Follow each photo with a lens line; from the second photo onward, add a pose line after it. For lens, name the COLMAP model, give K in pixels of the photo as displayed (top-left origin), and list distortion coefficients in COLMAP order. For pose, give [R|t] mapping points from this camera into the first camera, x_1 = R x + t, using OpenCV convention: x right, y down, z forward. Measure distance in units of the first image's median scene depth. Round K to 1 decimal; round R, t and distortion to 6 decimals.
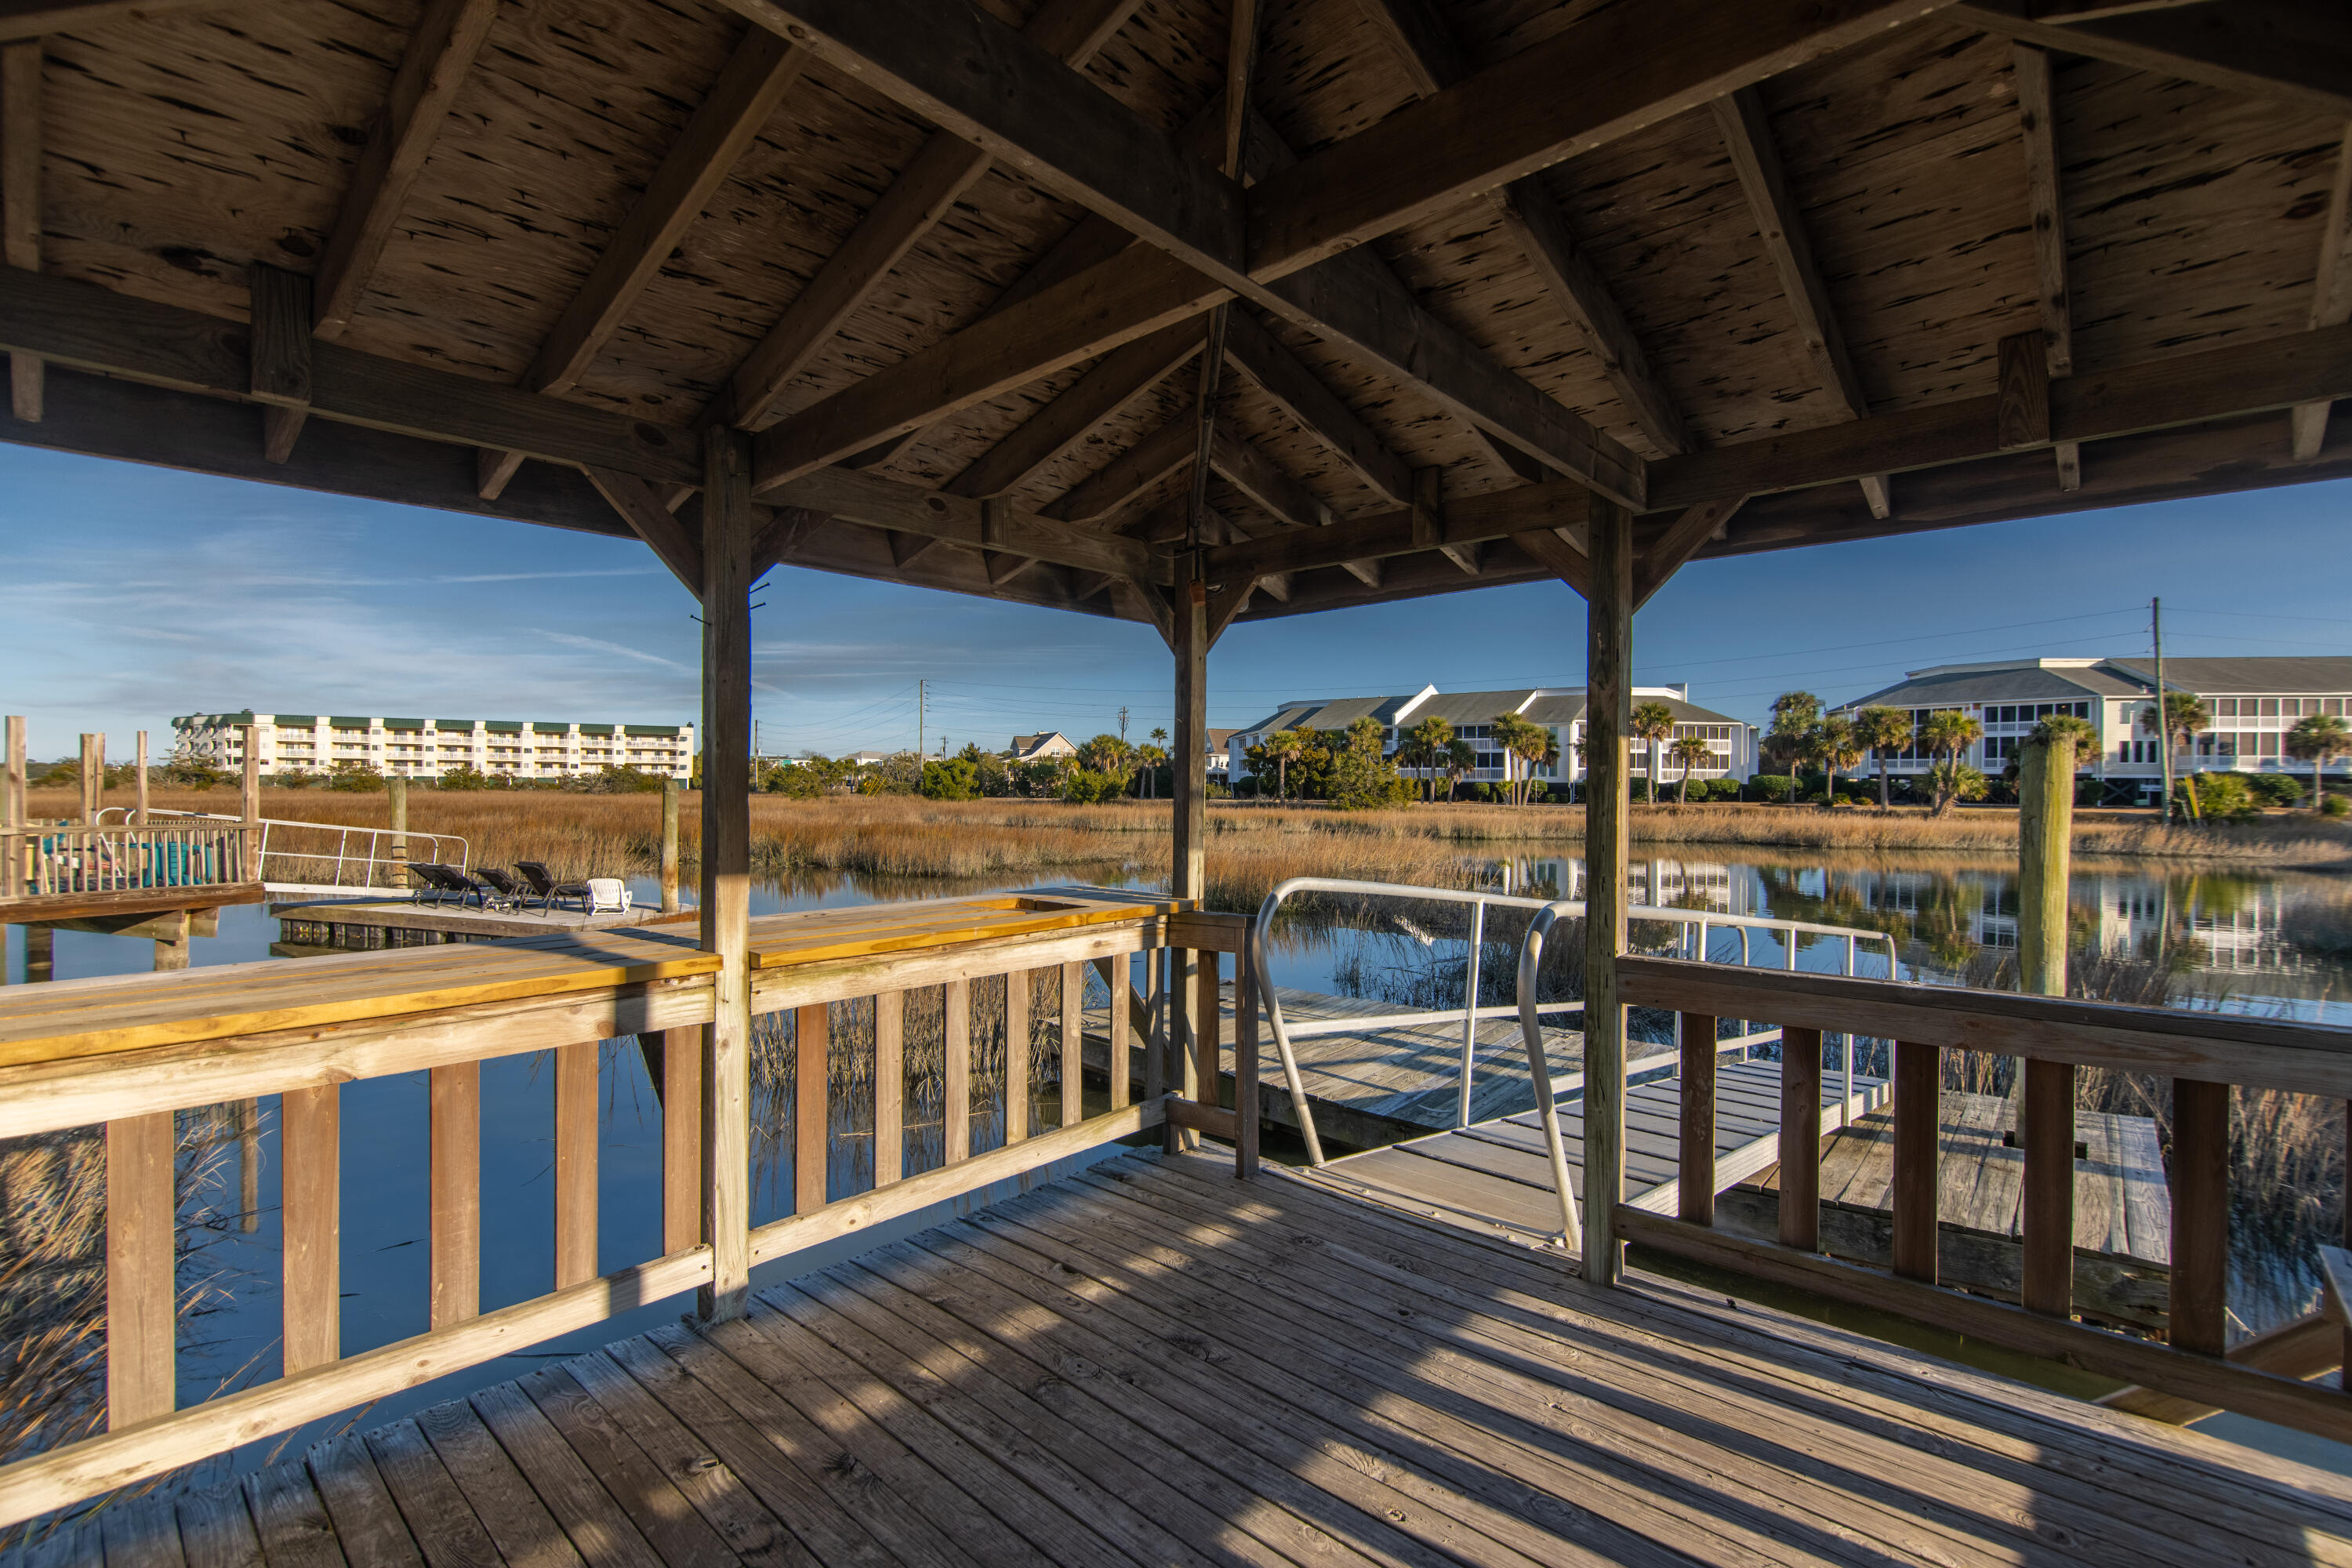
lens RADIAL K [[1038.4, 0, 1181.1], [0, 1038.4, 791.8], [0, 0, 1]] dist [-0.002364, -0.000523]
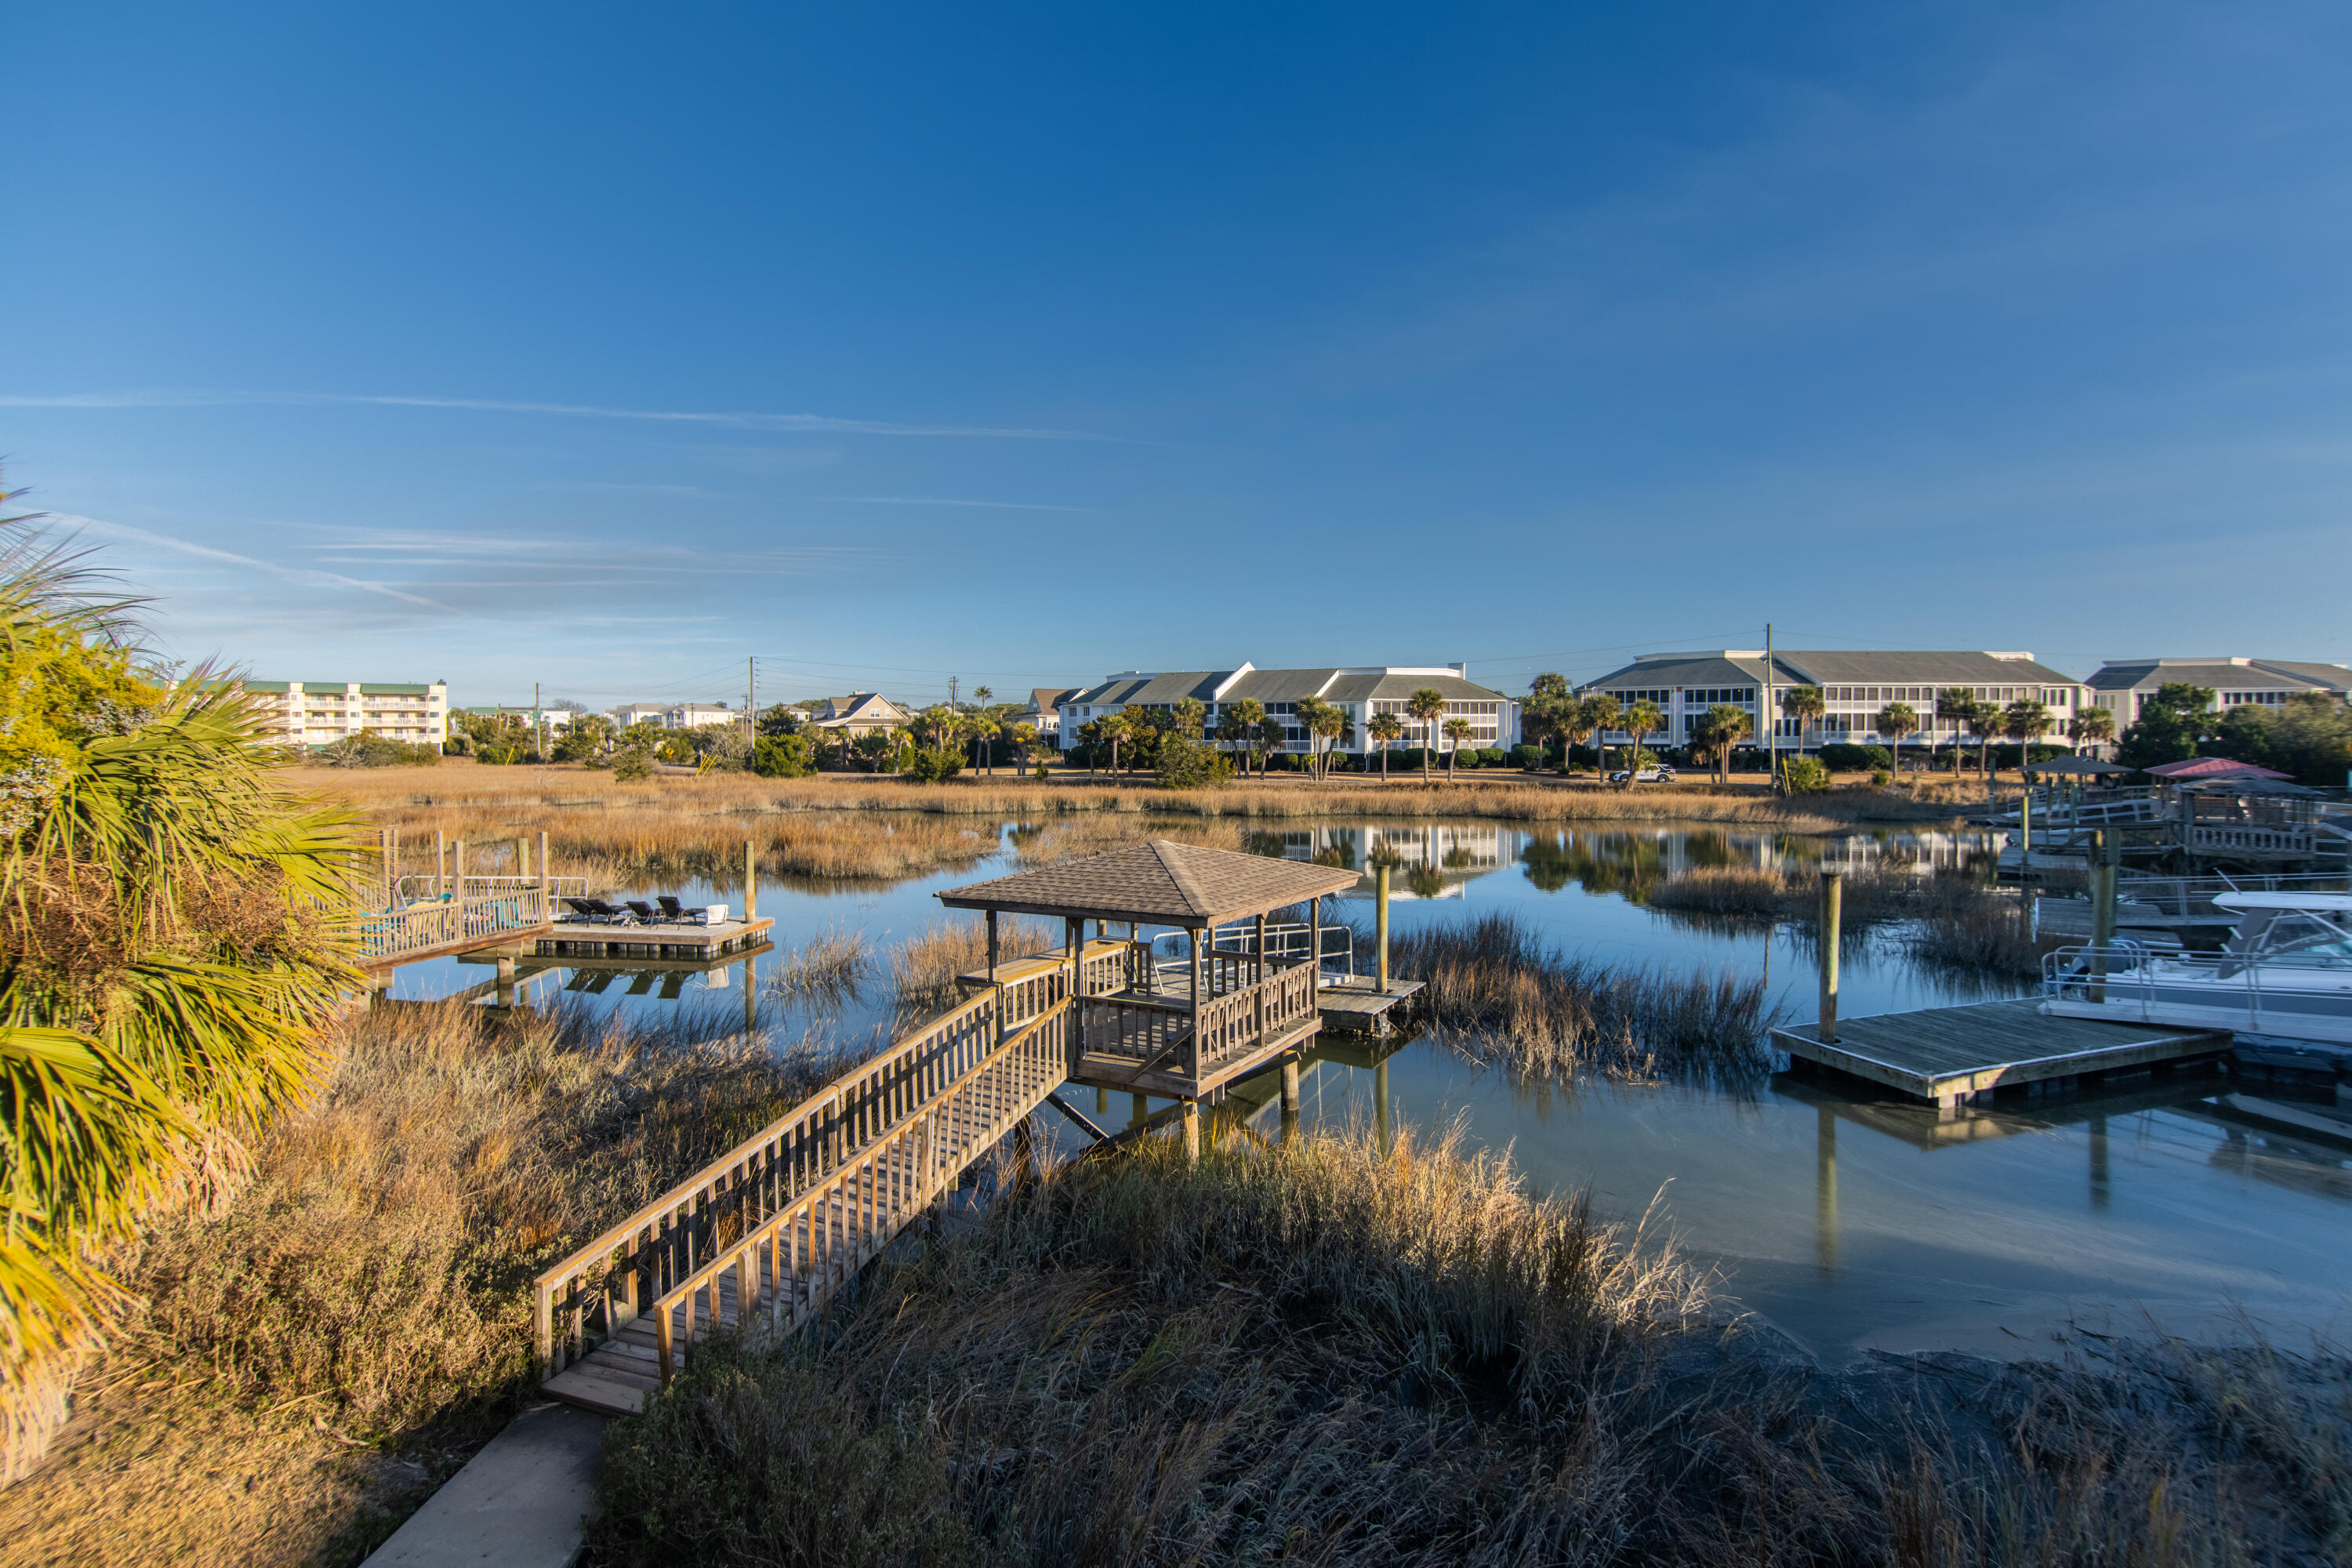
lens RADIAL K [[1096.6, 0, 1210.1], [0, 1096.6, 771.6], [0, 0, 1]] dist [0.001324, -0.000339]
pose [[0.981633, -0.019871, 0.189741, -0.025485], [0.013866, 0.999362, 0.032925, -0.035610], [-0.190274, -0.029689, 0.981282, -0.171141]]
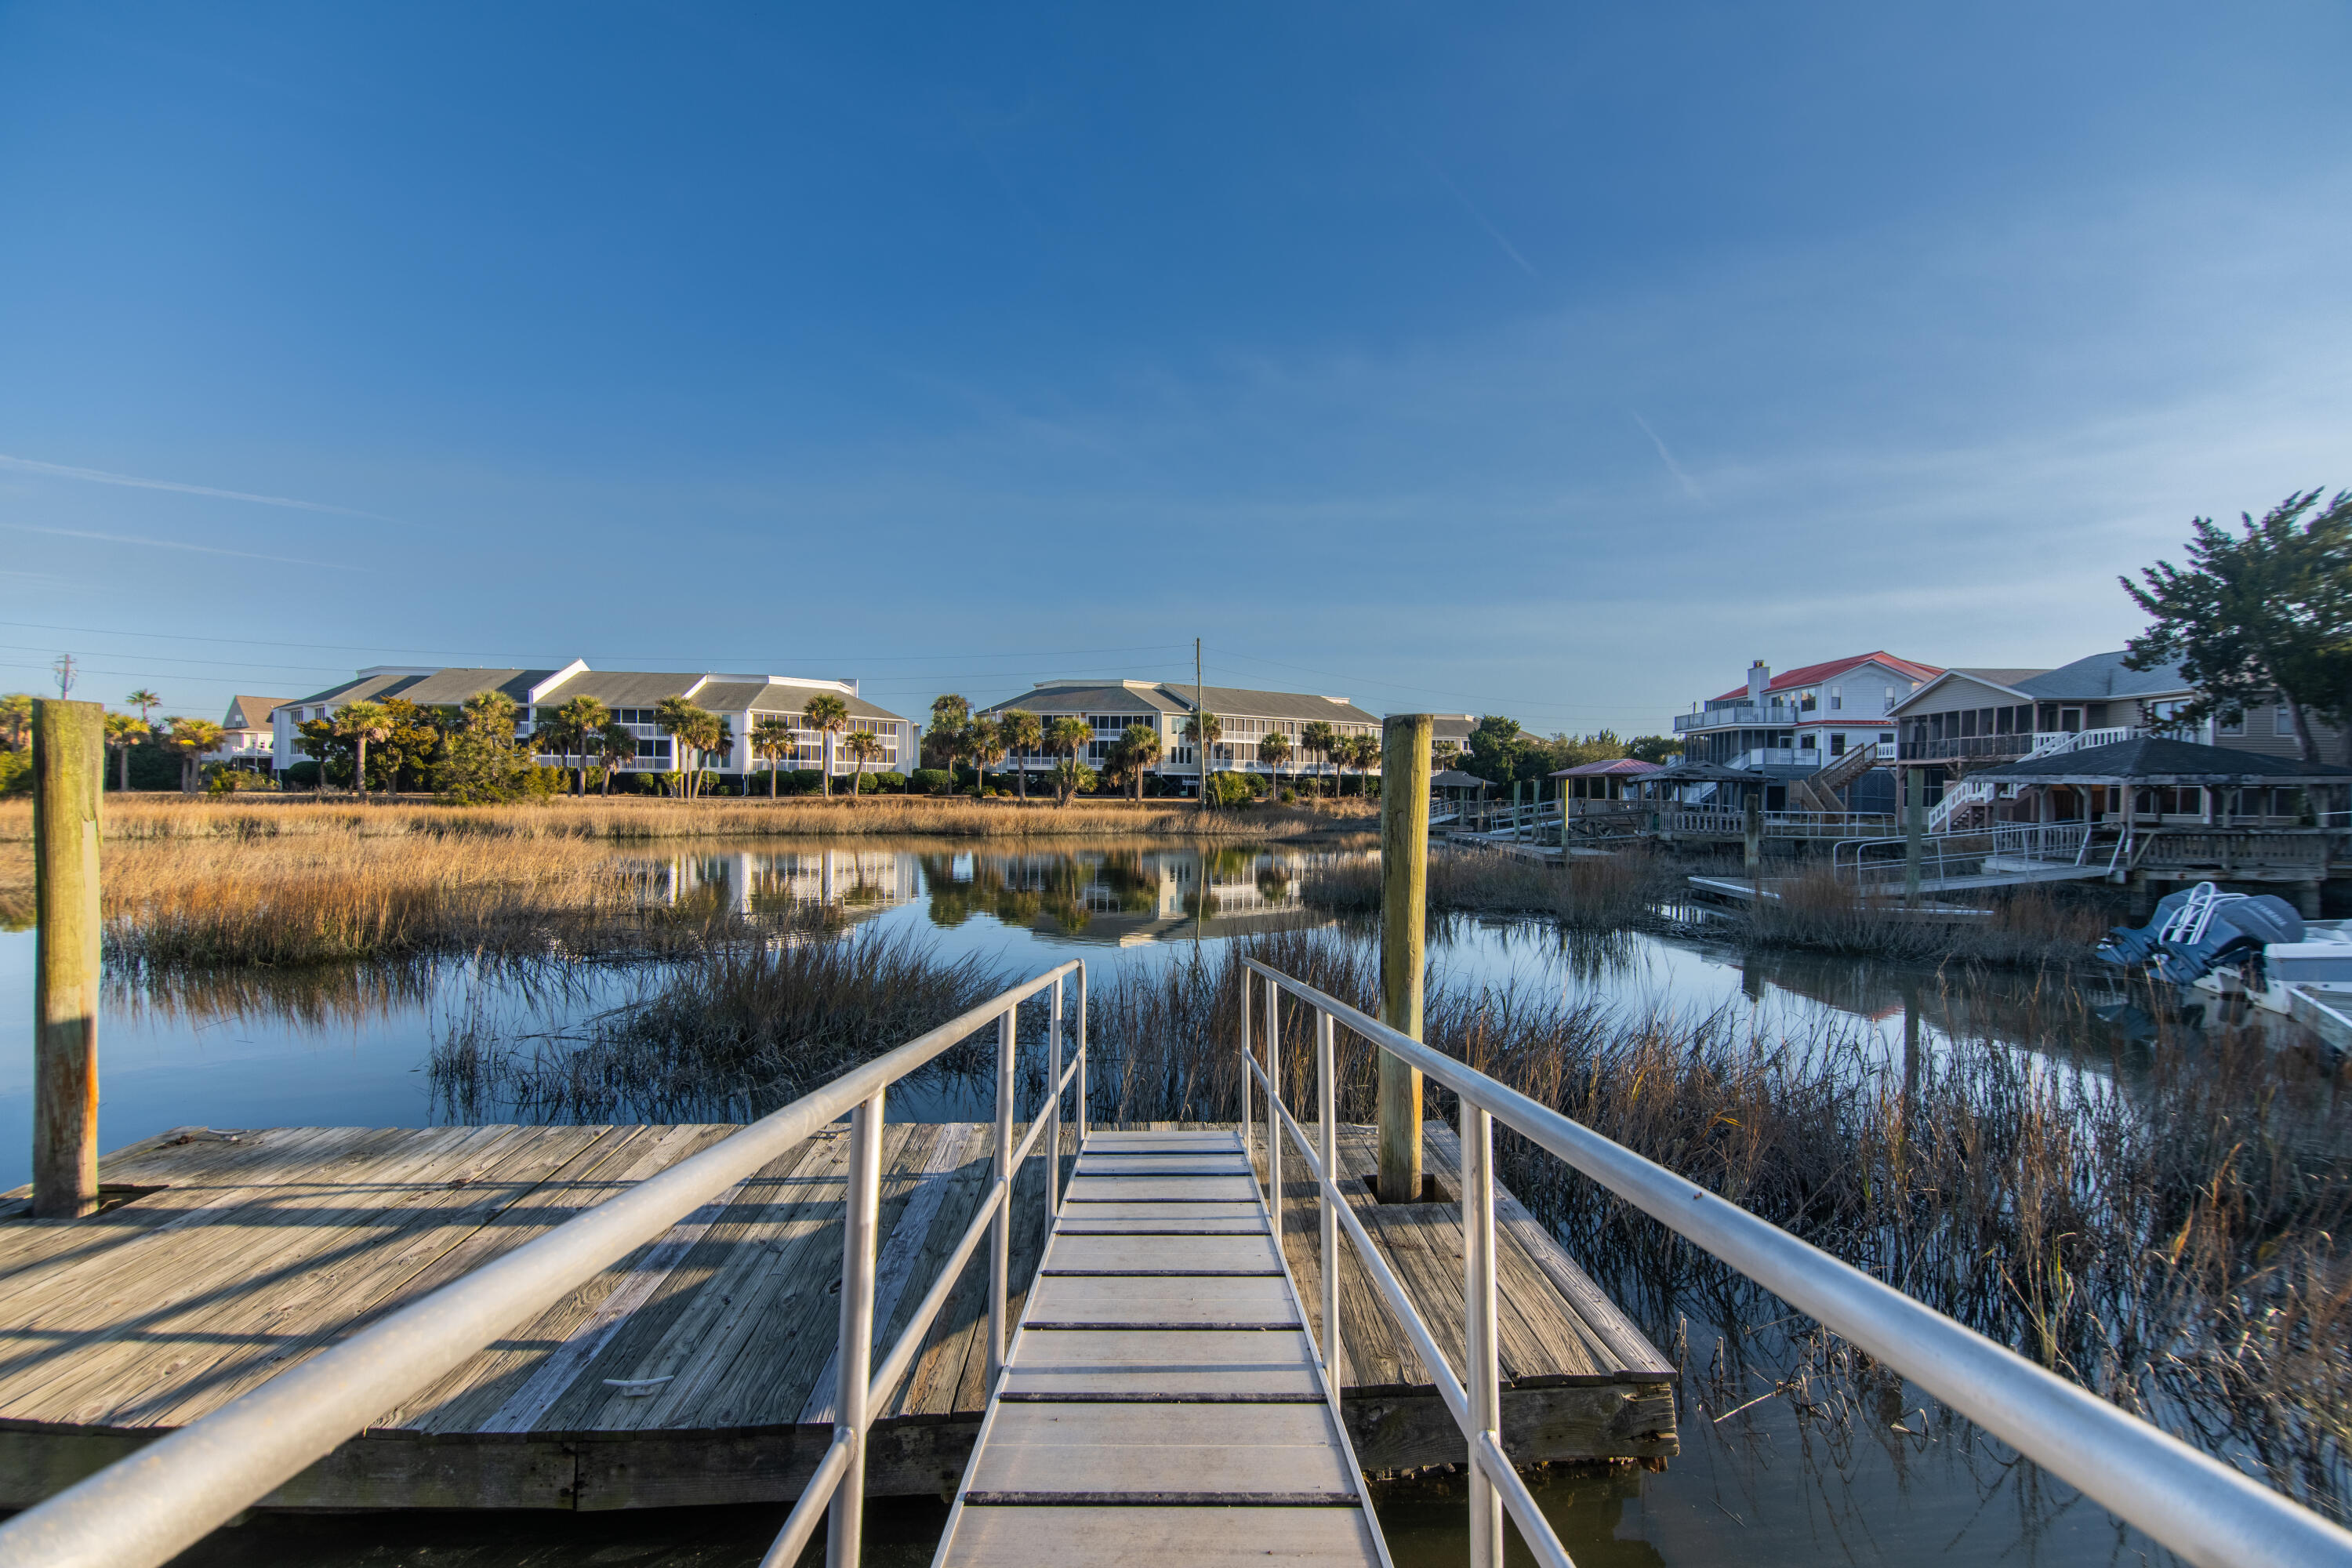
lens RADIAL K [[1038.4, 0, 1181.1], [0, 1038.4, 791.8], [0, 0, 1]] dist [-0.002364, -0.000523]
pose [[0.723059, -0.000908, 0.690785, 0.007000], [-0.004289, 0.999974, 0.005803, 0.000180], [-0.690773, -0.007158, 0.723036, 0.037553]]
